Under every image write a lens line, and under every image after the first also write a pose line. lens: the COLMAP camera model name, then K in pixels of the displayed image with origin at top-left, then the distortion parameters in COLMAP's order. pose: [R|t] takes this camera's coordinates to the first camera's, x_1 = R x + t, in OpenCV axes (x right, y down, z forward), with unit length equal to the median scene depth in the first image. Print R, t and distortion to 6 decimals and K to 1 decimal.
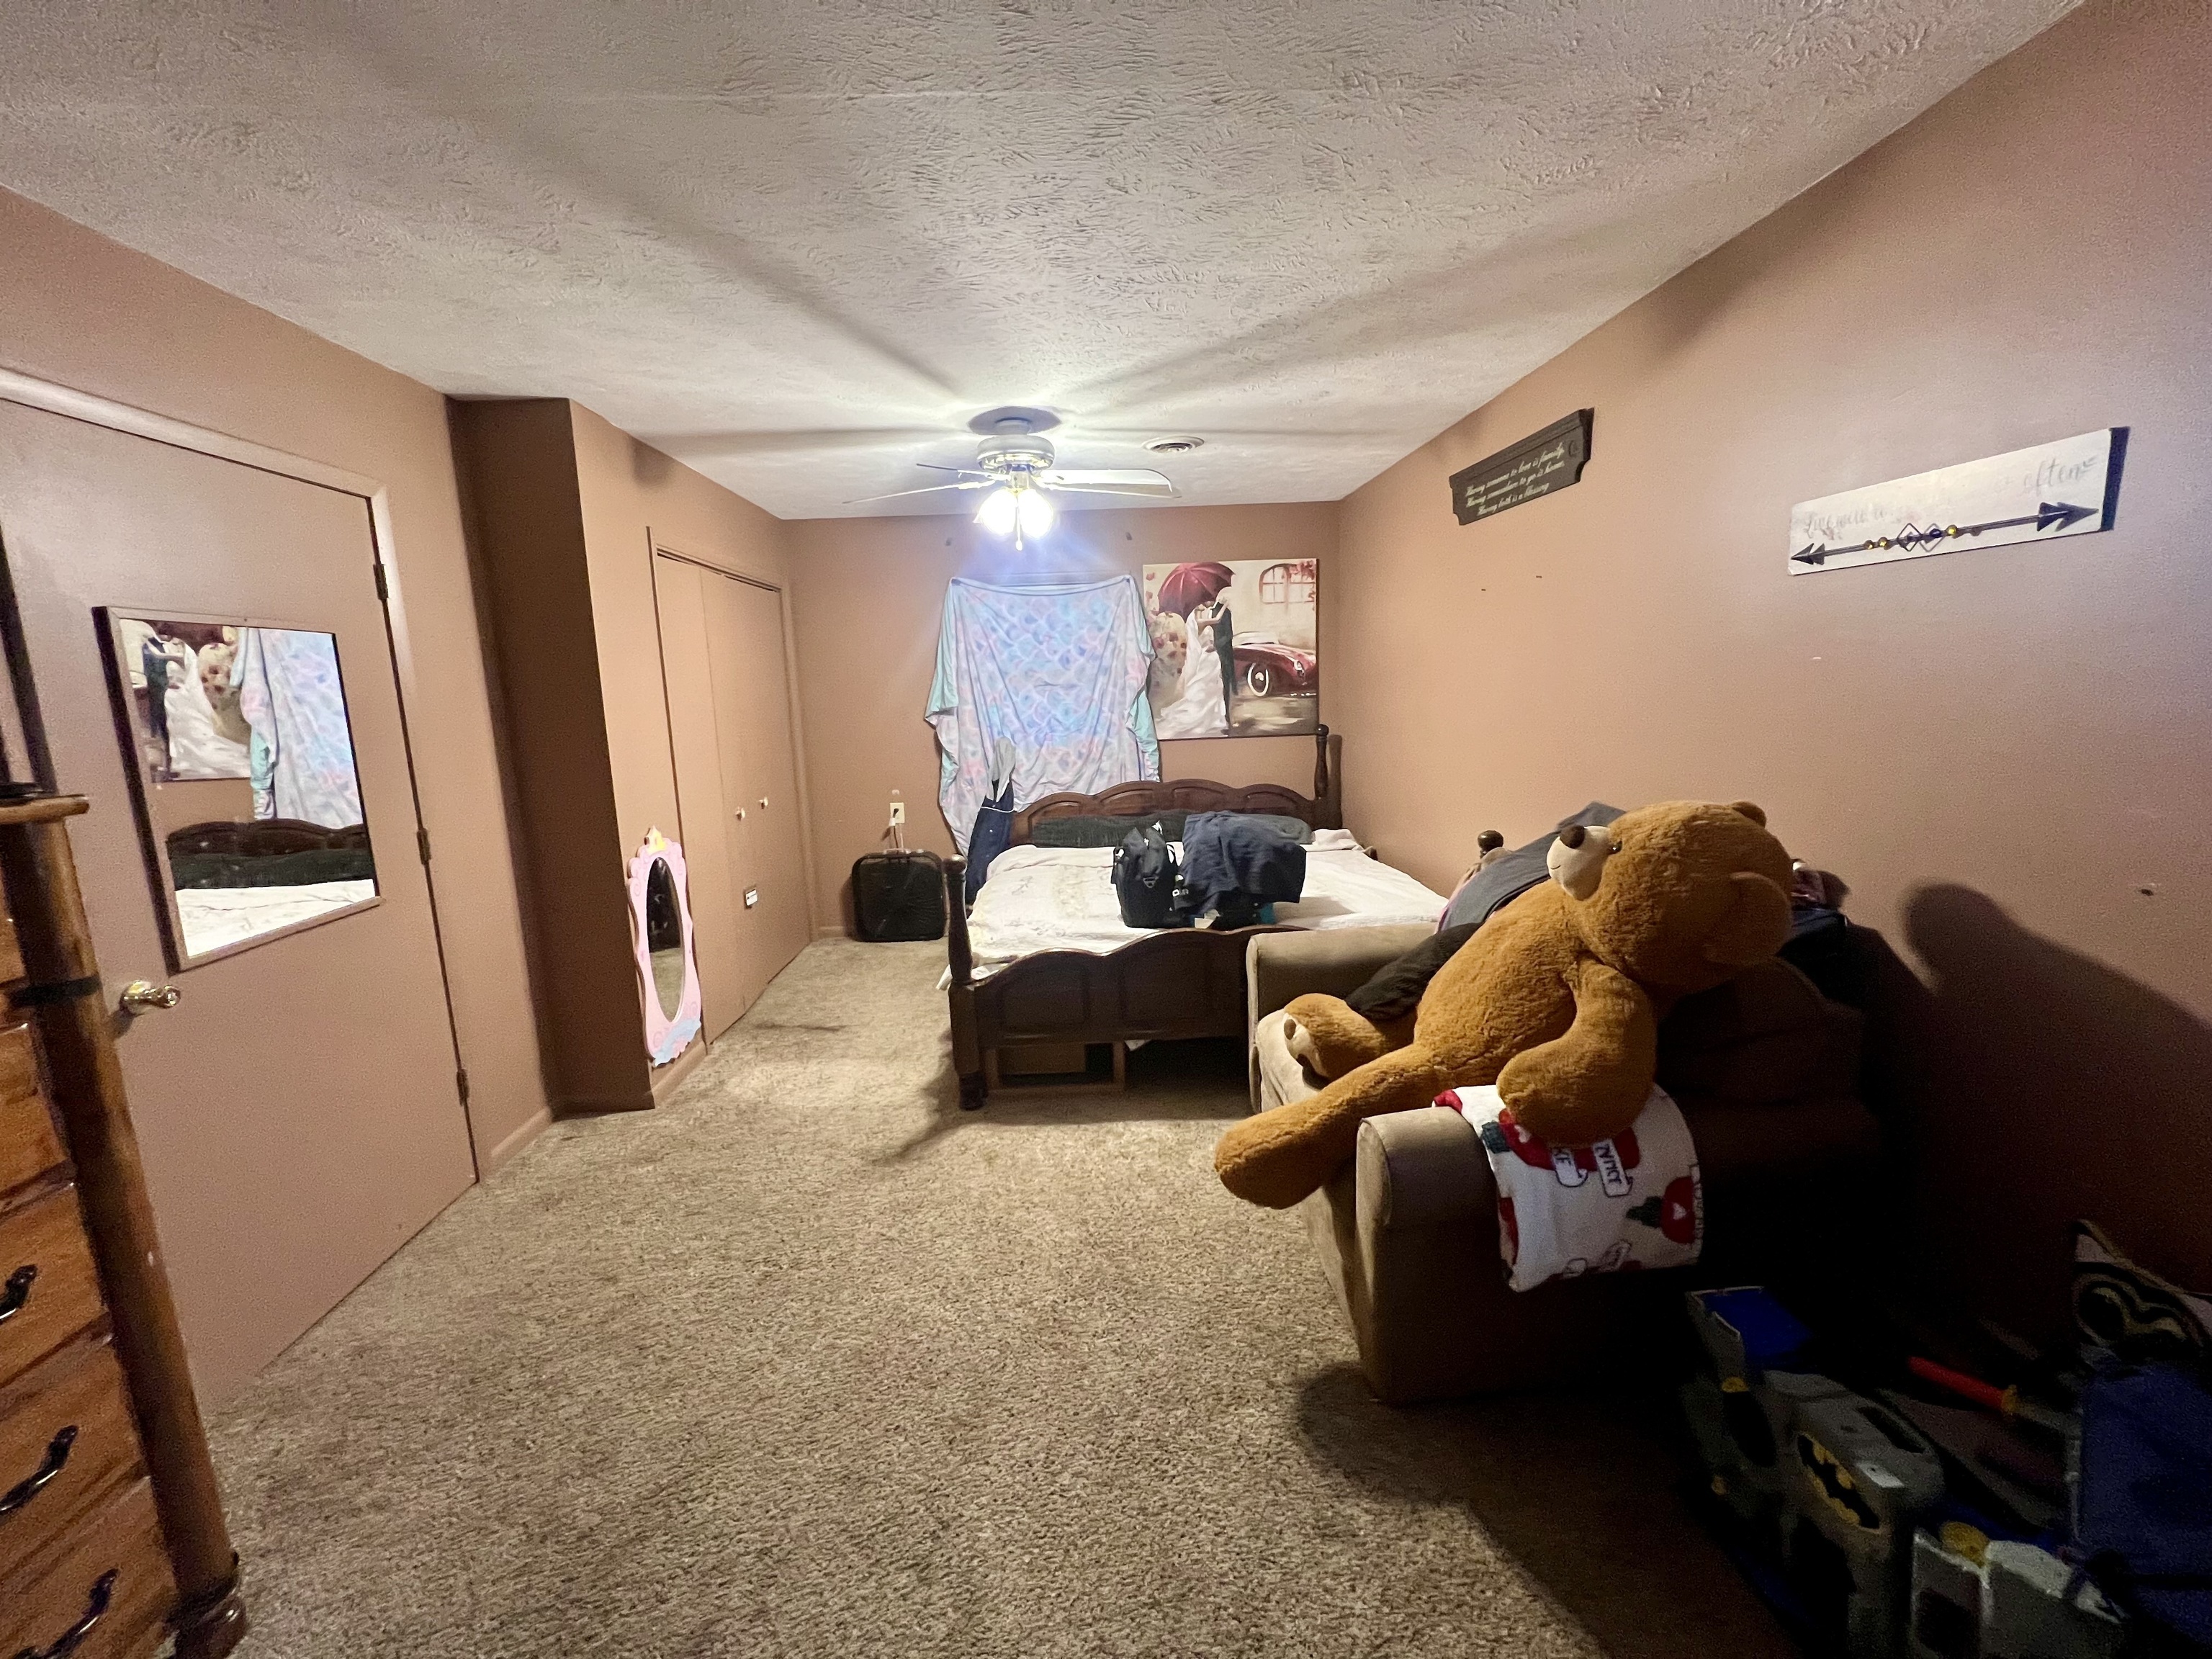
lens RADIAL K [[881.8, 0, 1104.0], [0, 881.8, 830.4], [0, 0, 1]] dist [-0.003560, 0.000515]
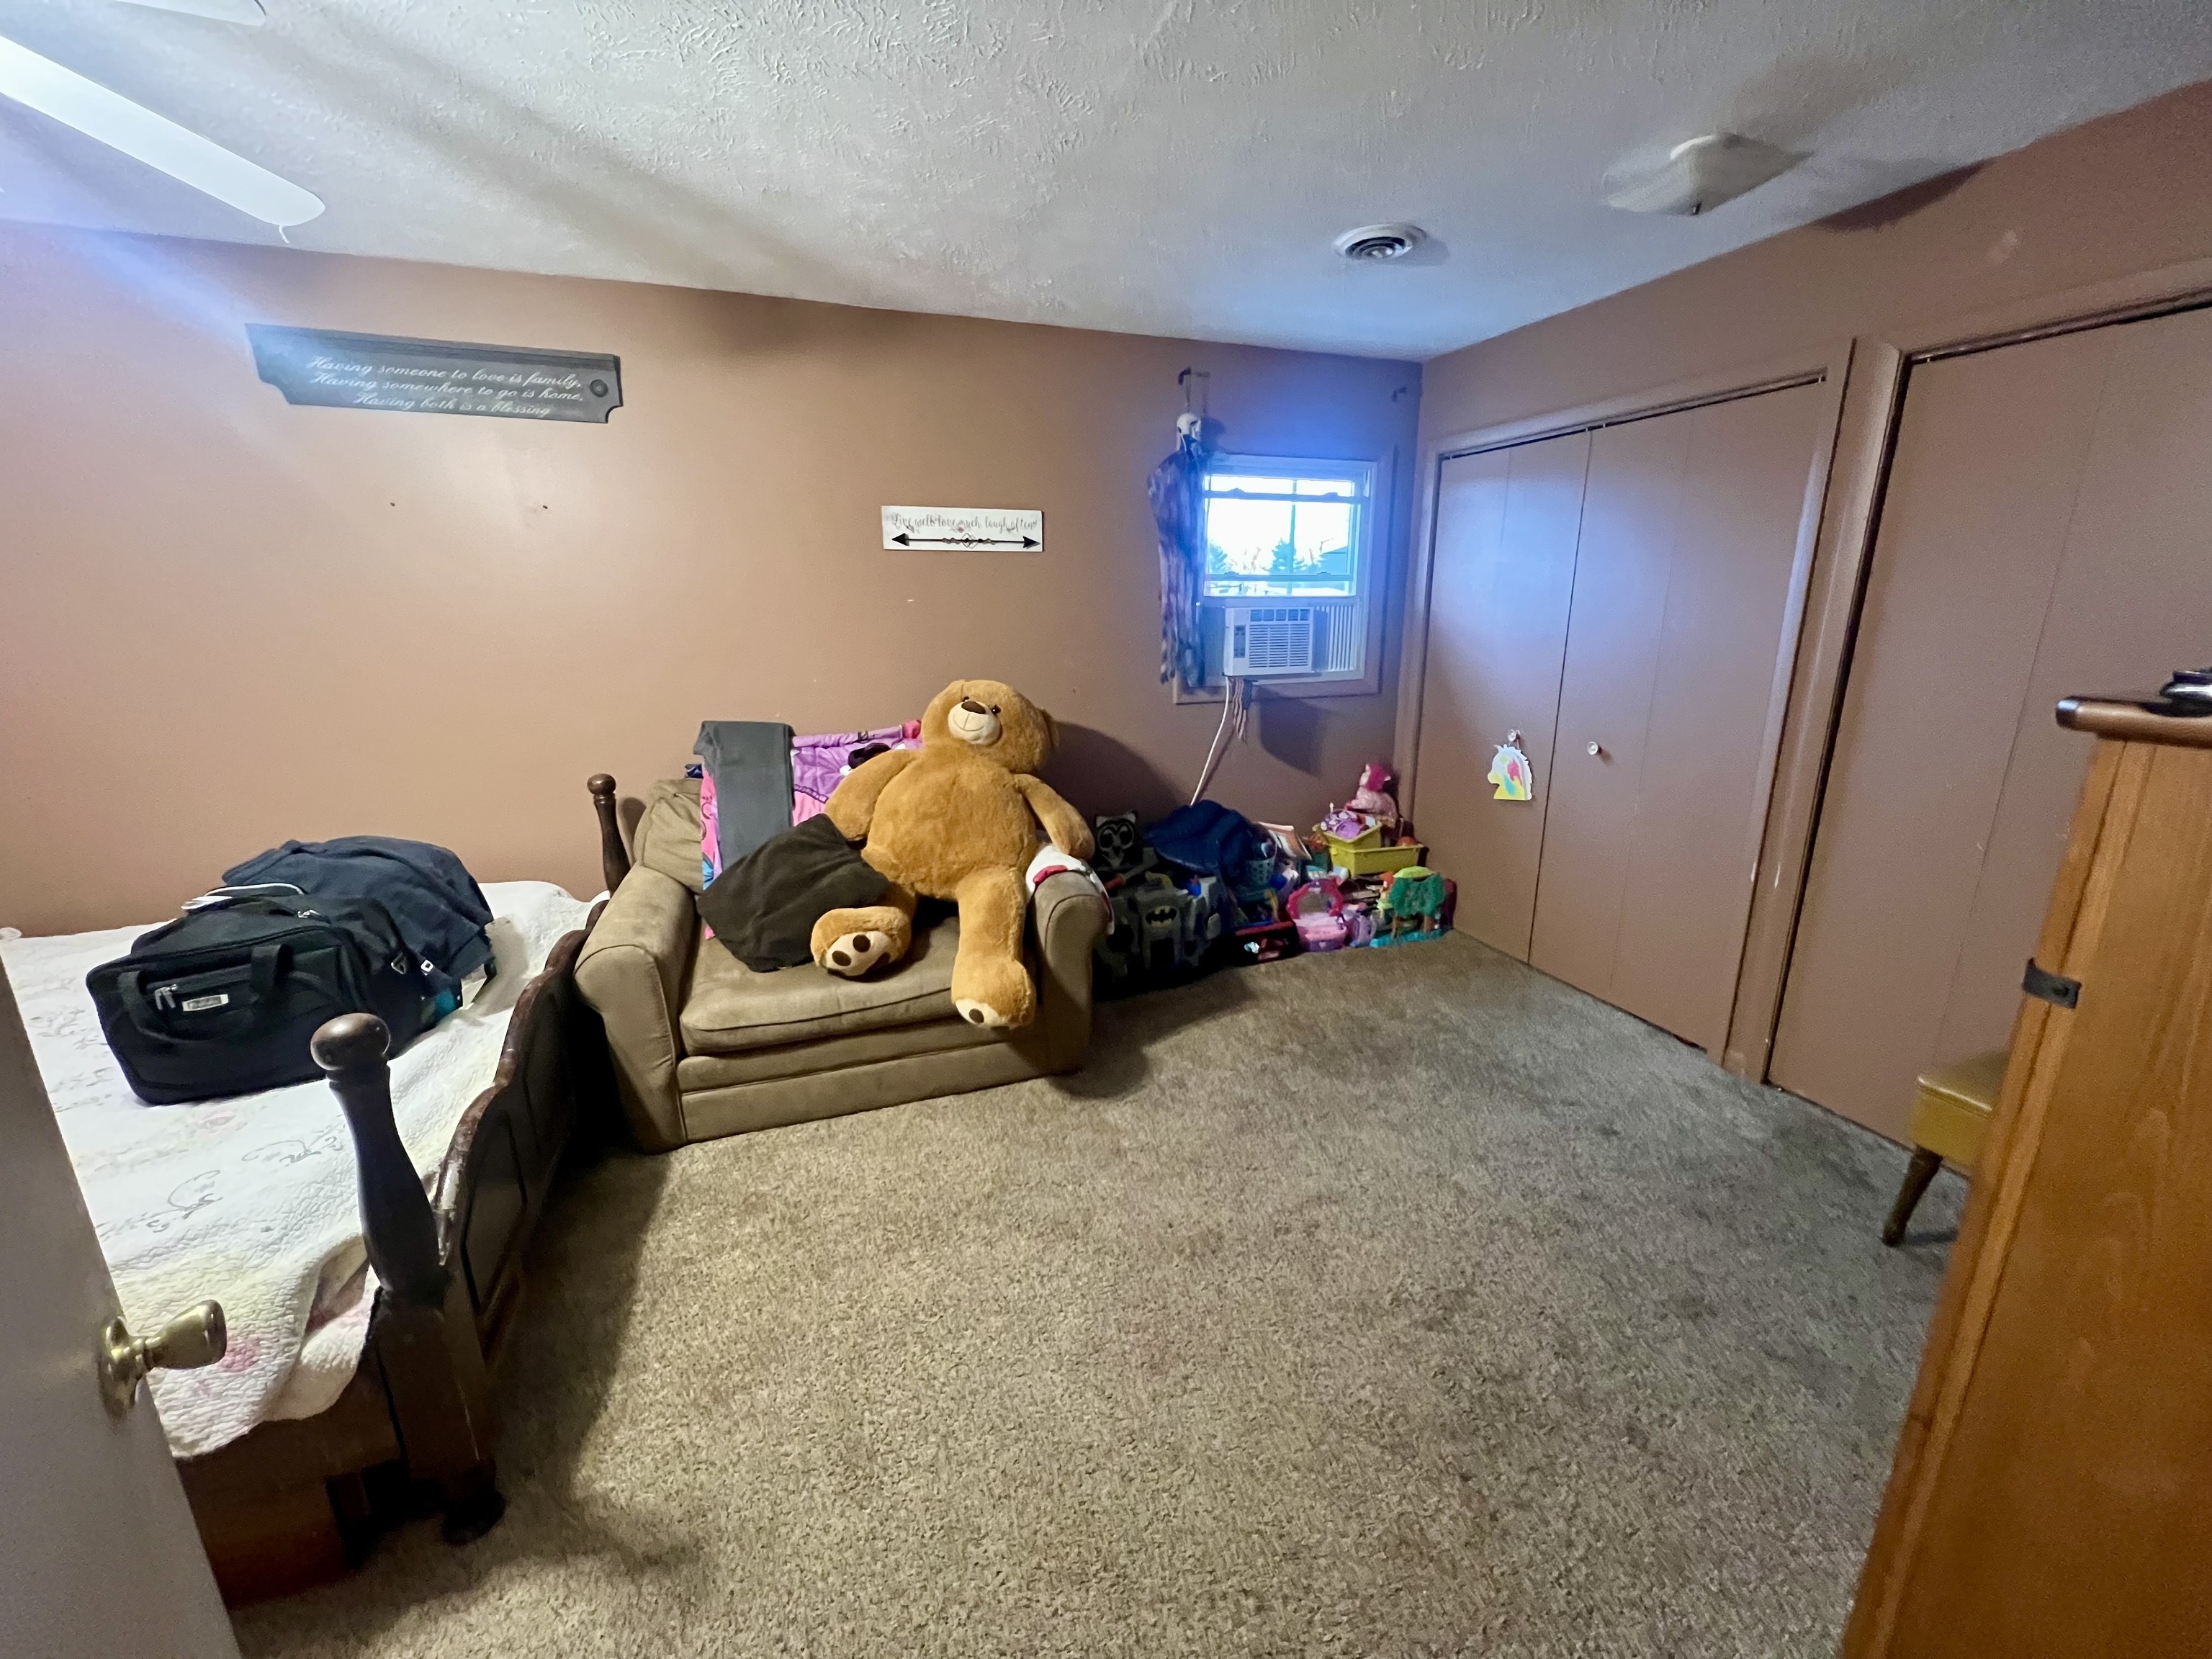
lens RADIAL K [[881.8, 0, 1105.8], [0, 881.8, 824.4], [0, 0, 1]] dist [-0.003560, 0.000515]
pose [[-0.313749, -0.194835, 0.929301, -1.050794], [0.175230, 0.950029, 0.258341, -0.161334], [-0.933197, 0.243896, -0.263930, 1.241406]]
